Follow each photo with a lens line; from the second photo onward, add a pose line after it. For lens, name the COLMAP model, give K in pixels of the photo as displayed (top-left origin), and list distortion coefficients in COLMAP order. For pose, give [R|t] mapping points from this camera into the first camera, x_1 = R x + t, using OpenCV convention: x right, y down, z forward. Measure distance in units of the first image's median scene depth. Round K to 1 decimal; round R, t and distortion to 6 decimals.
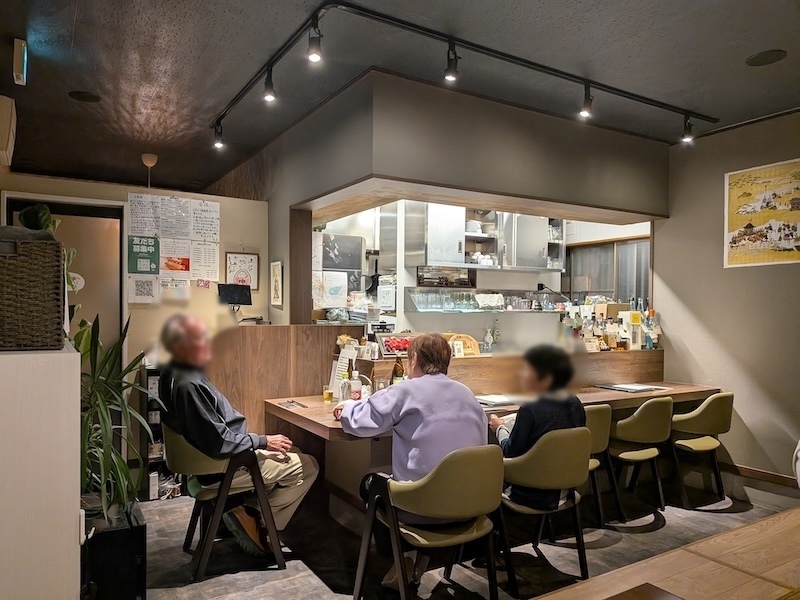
lens RADIAL K [[590.9, 0, 398.0], [0, 590.9, 303.1], [0, 0, 1]] dist [0.005026, -0.016786]
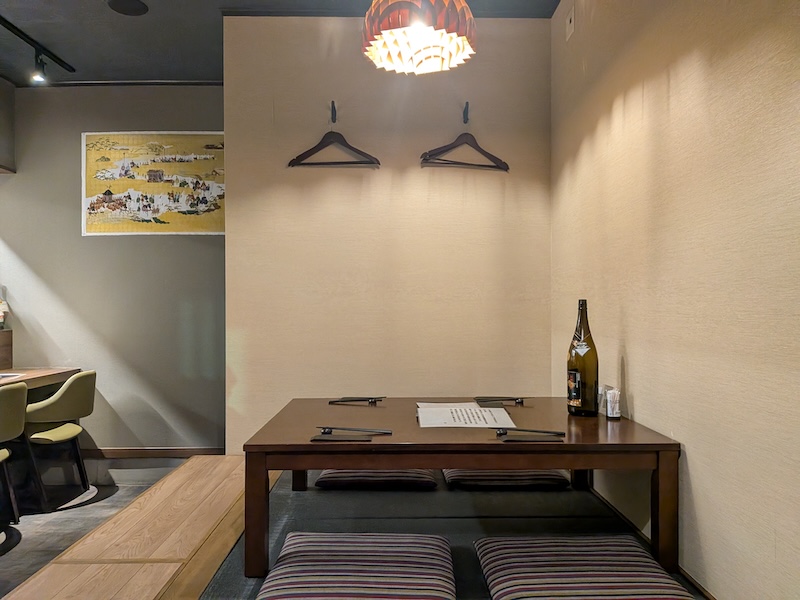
lens RADIAL K [[590.9, 0, 398.6], [0, 590.9, 300.4], [0, 0, 1]] dist [0.005026, -0.016786]
pose [[0.528502, -0.014374, 0.848811, 0.039049], [0.011512, 0.999886, 0.009765, 0.039183], [-0.848854, 0.004611, 0.528607, 0.115311]]
